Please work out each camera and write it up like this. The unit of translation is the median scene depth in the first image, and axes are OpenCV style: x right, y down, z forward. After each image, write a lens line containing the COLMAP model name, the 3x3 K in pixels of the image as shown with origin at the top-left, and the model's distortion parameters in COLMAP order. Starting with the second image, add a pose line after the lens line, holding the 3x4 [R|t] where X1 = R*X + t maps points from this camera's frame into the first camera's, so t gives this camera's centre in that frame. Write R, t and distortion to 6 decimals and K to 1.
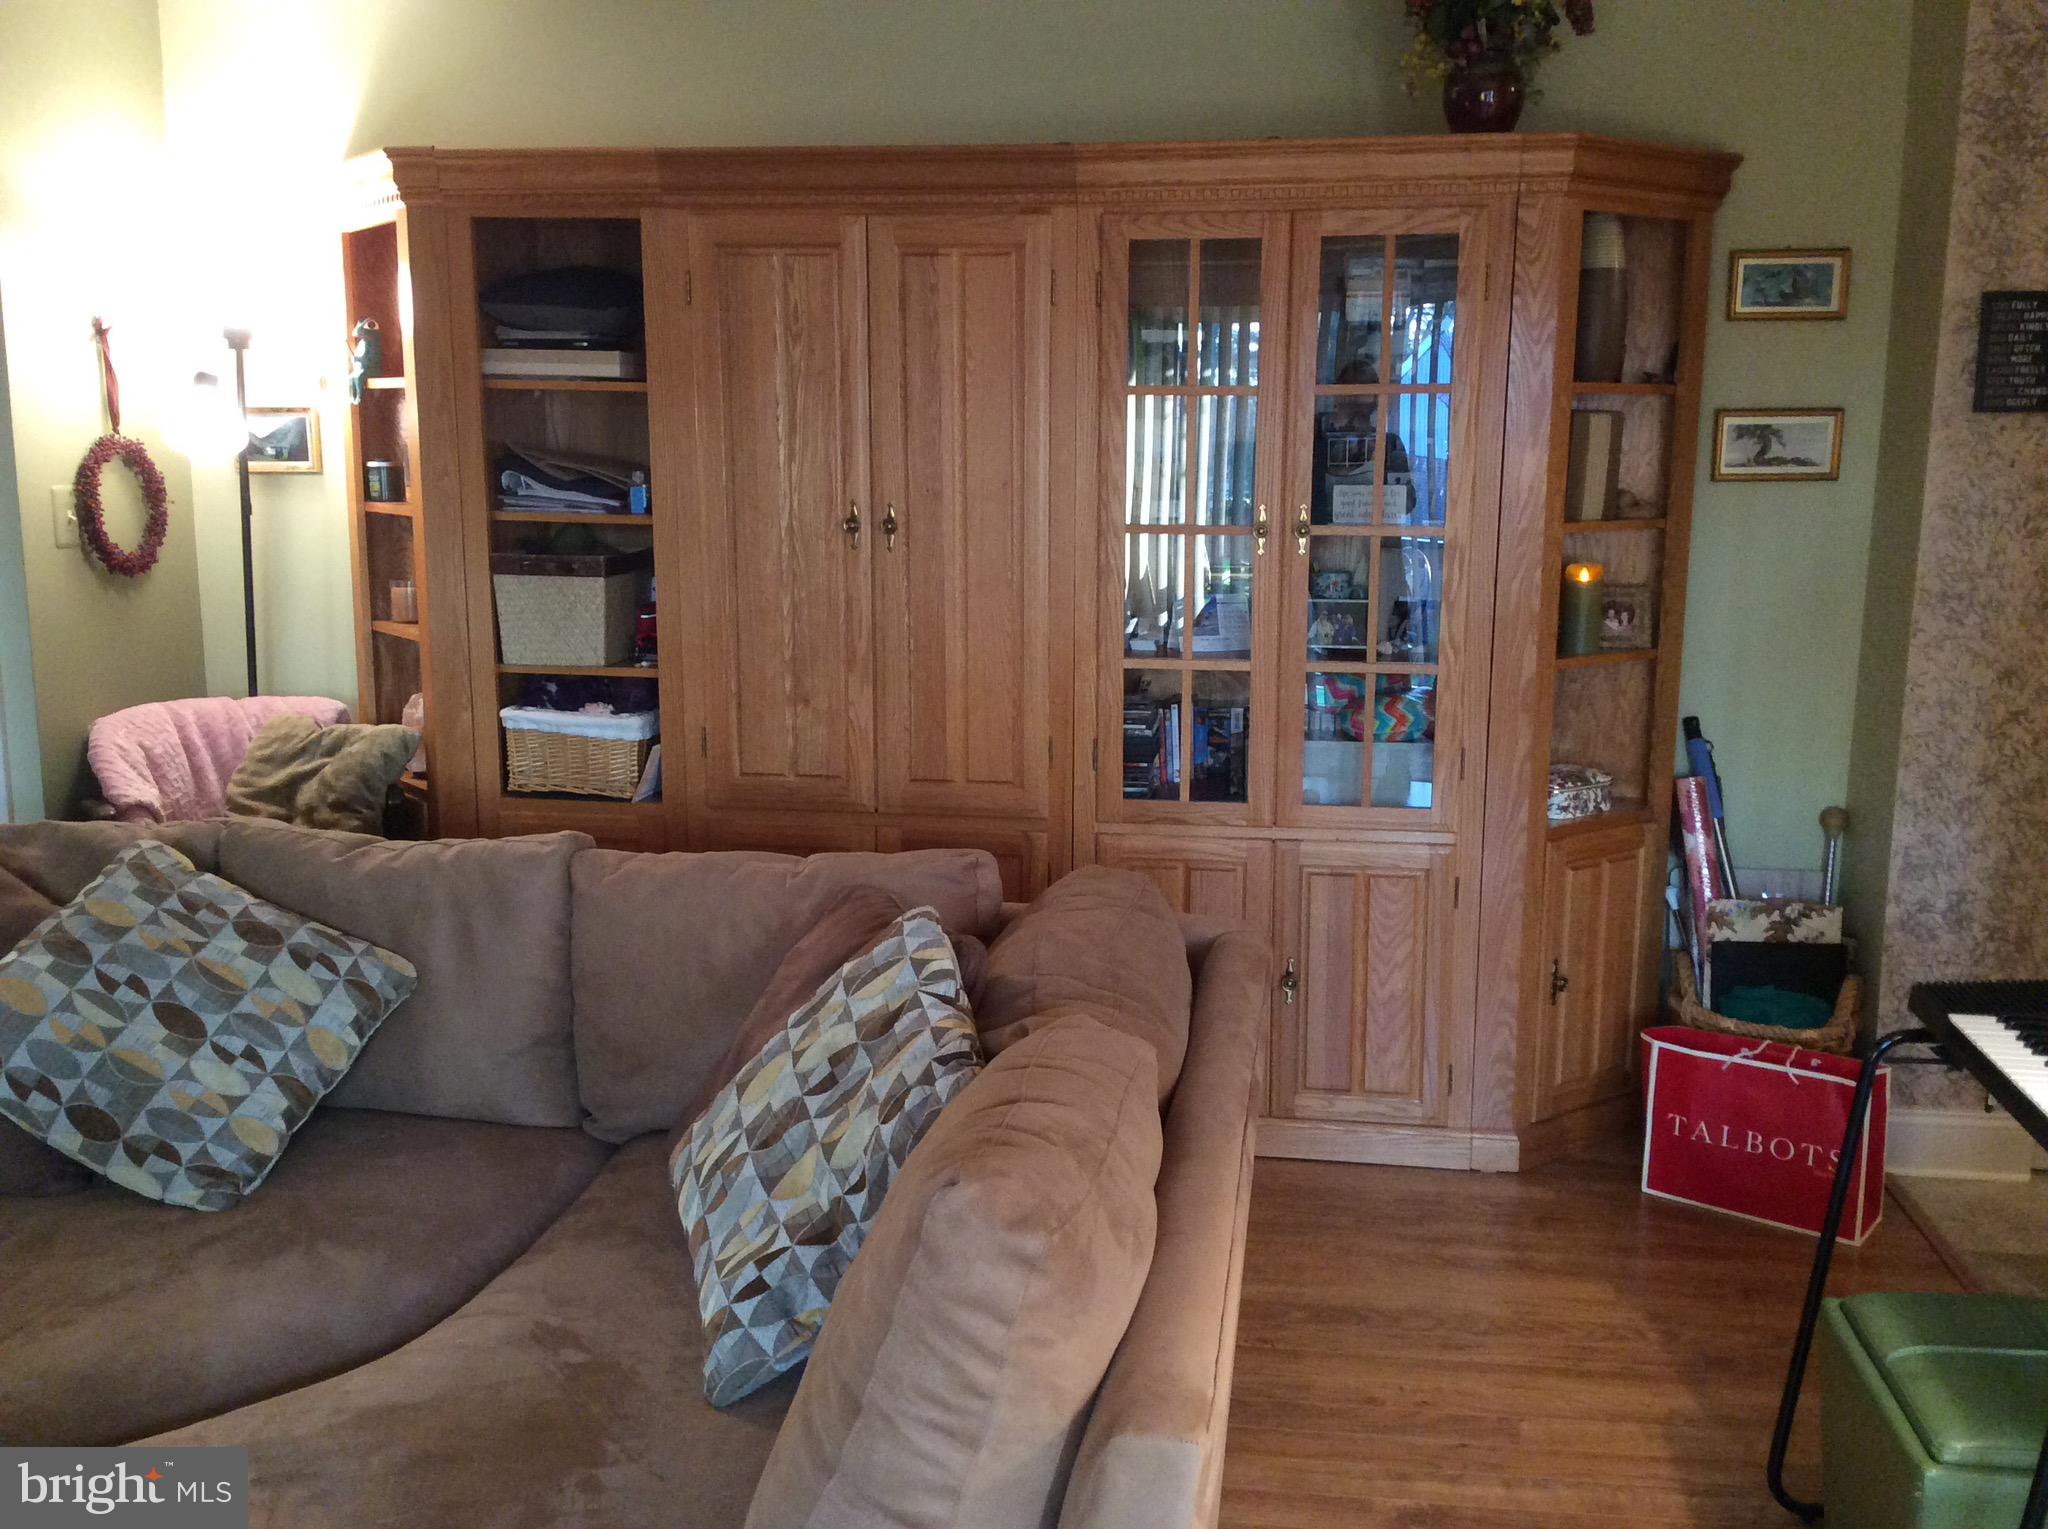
lens RADIAL K [[1854.7, 0, 1049.1], [0, 1854.7, 773.0], [0, 0, 1]] dist [0.131454, -0.263904]
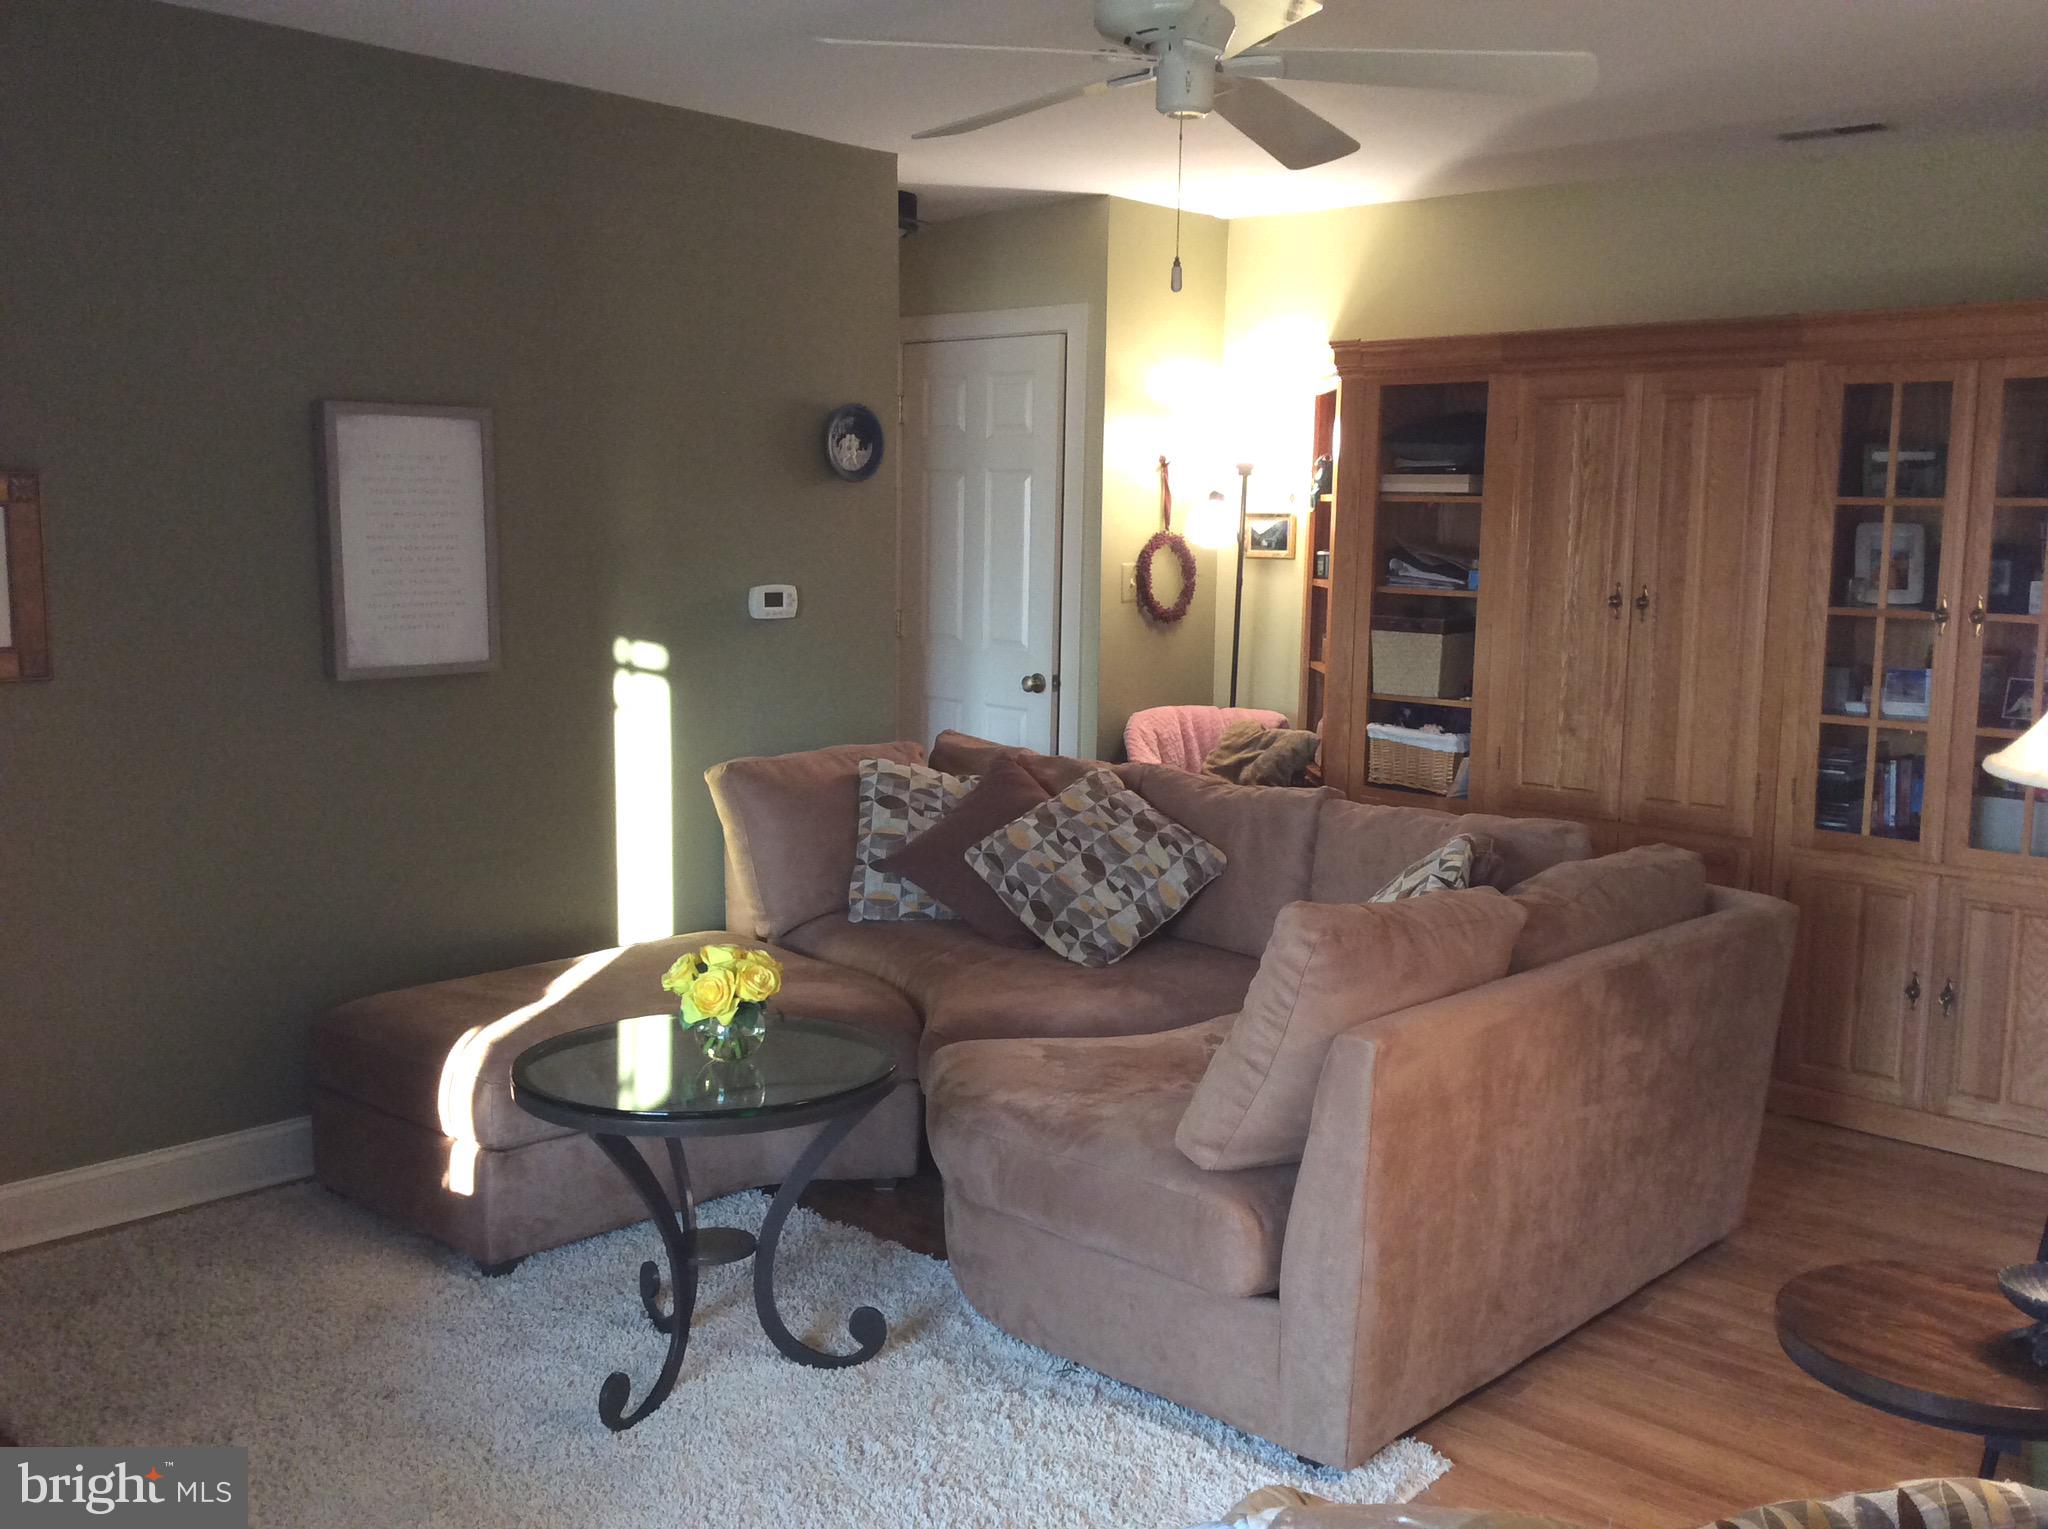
lens RADIAL K [[1901.4, 0, 1071.3], [0, 1901.4, 764.7], [0, 0, 1]] dist [0.104329, -0.199014]
pose [[0.822180, 0.080946, -0.563443, 0.351822], [-0.110909, 0.993647, -0.019089, 0.051141], [0.558318, 0.078186, 0.825935, -0.331915]]
